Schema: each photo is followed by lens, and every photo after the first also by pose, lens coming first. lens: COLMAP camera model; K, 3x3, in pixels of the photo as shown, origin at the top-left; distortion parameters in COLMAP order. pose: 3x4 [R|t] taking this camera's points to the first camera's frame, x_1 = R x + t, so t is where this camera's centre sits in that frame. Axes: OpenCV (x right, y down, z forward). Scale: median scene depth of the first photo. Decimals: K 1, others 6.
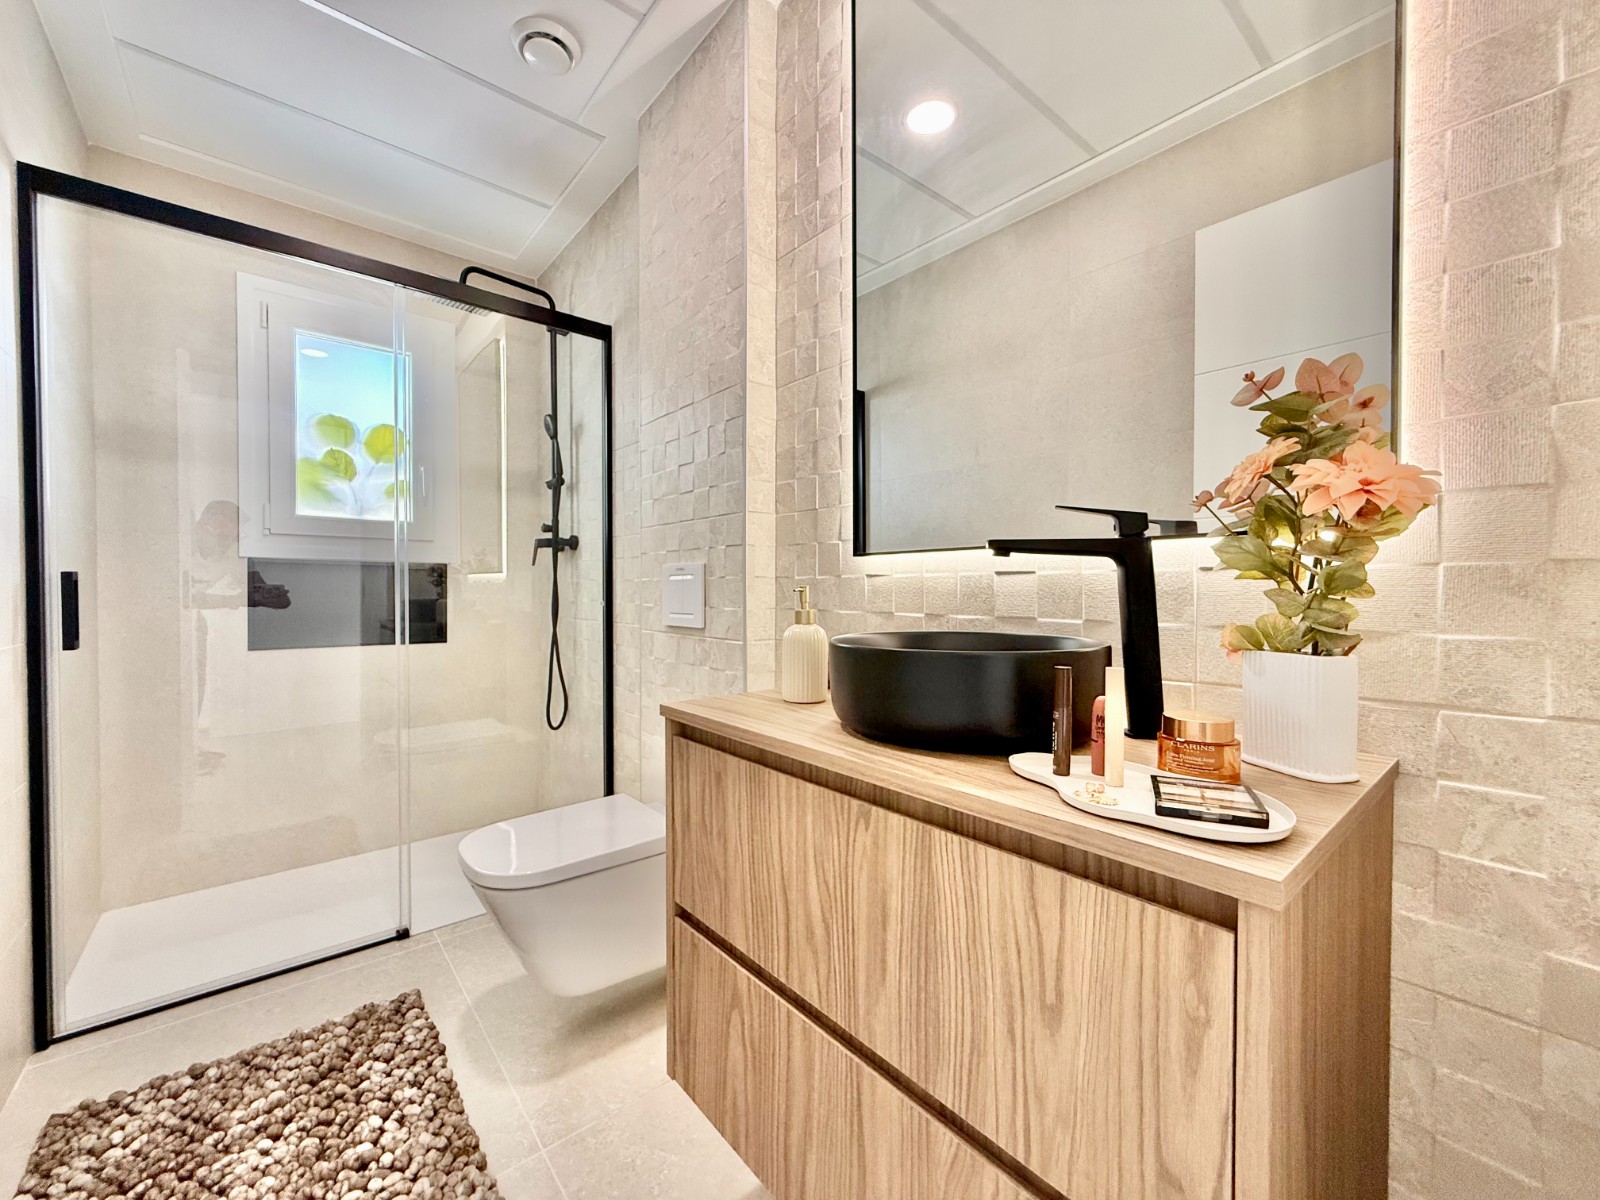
lens RADIAL K [[639.6, 0, 792.7], [0, 639.6, 596.6], [0, 0, 1]] dist [0.000951, -0.000073]
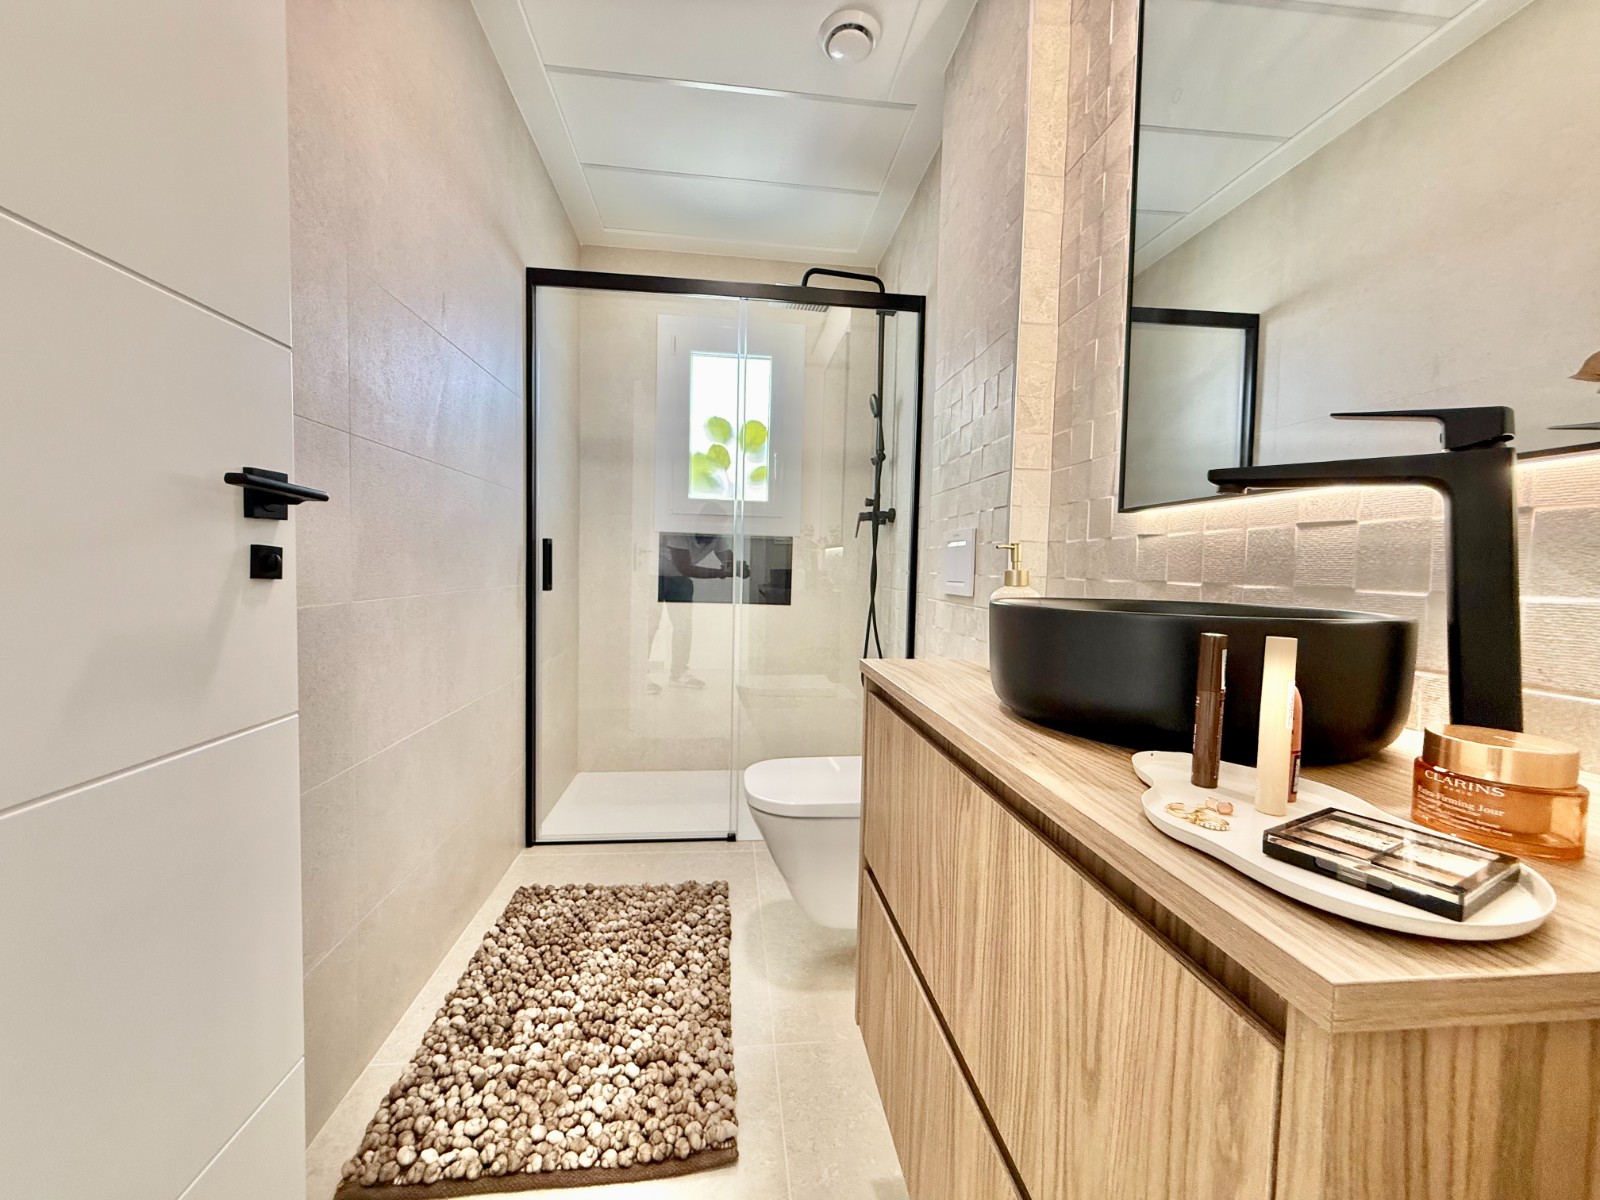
lens RADIAL K [[639.6, 0, 792.7], [0, 639.6, 596.4], [0, 0, 1]] dist [0.000951, -0.000073]
pose [[0.832007, 0.045502, -0.552896, 0.194749], [-0.030130, 0.998866, 0.036865, 0.025875], [0.553946, -0.014013, 0.832434, 0.073593]]
